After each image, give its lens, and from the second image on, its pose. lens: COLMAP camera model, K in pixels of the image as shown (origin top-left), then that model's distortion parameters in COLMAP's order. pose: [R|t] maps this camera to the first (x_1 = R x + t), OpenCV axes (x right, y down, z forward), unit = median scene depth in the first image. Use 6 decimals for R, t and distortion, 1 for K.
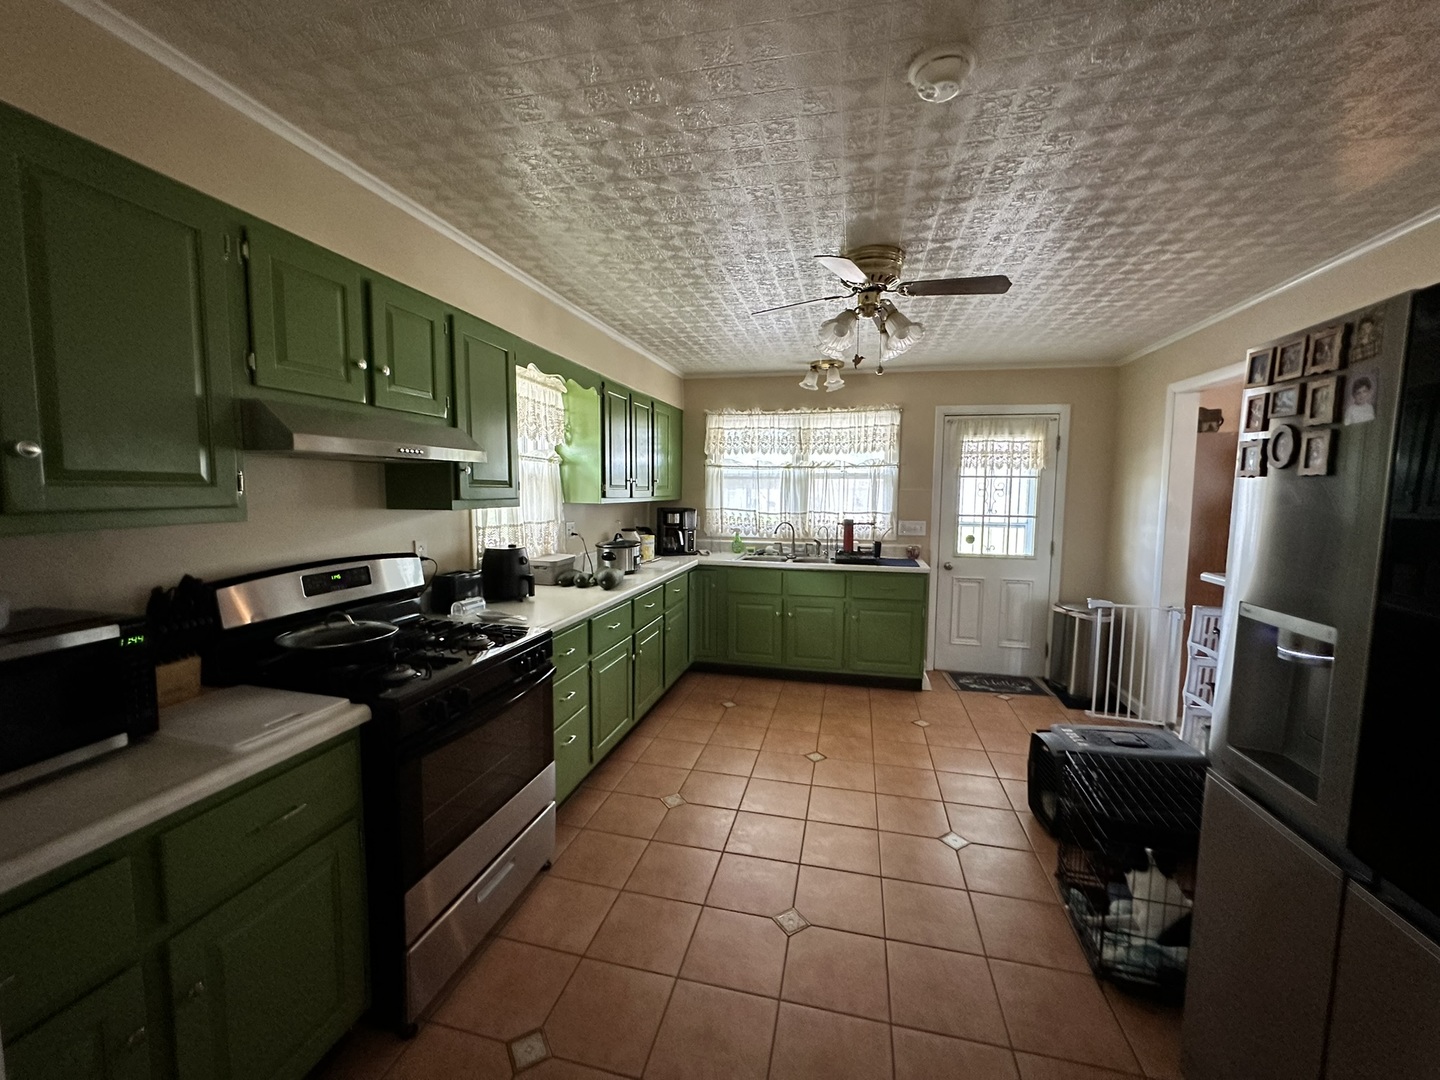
lens RADIAL K [[575.7, 0, 714.3], [0, 575.7, 540.6], [0, 0, 1]] dist [-0.000071, 0.000063]
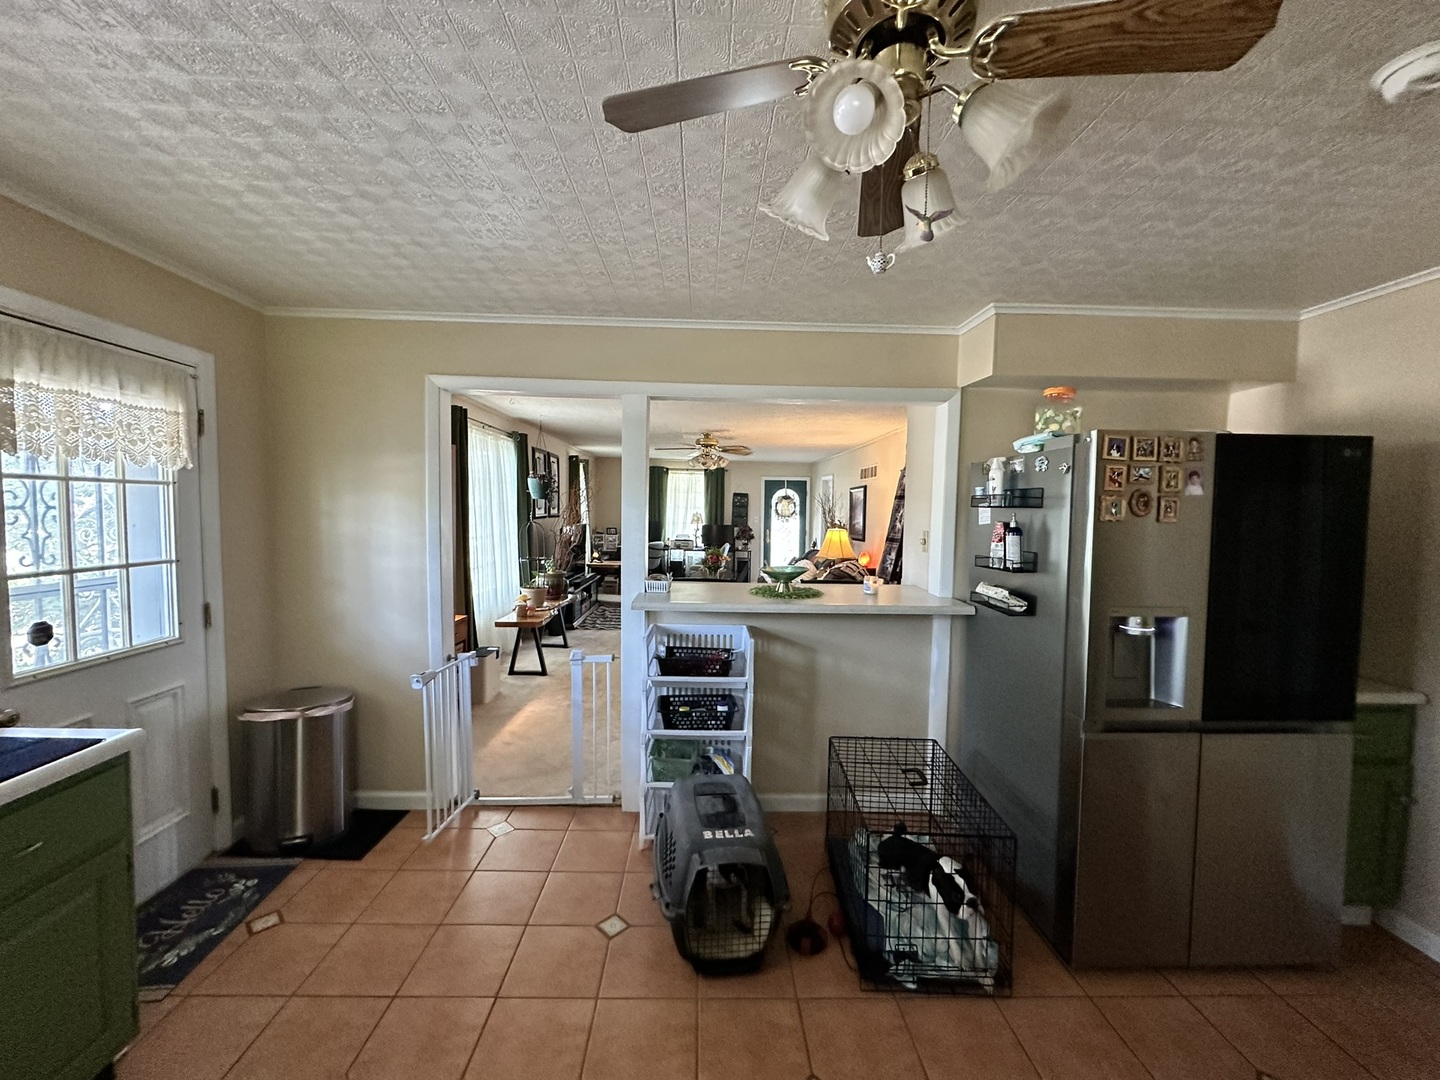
lens RADIAL K [[575.7, 0, 714.3], [0, 575.7, 540.6], [0, 0, 1]] dist [-0.000071, 0.000063]
pose [[-0.261297, -0.060322, 0.963372, -0.059656], [0.064371, 0.994735, 0.079745, -0.070801], [-0.963110, 0.082850, -0.256038, 0.685952]]
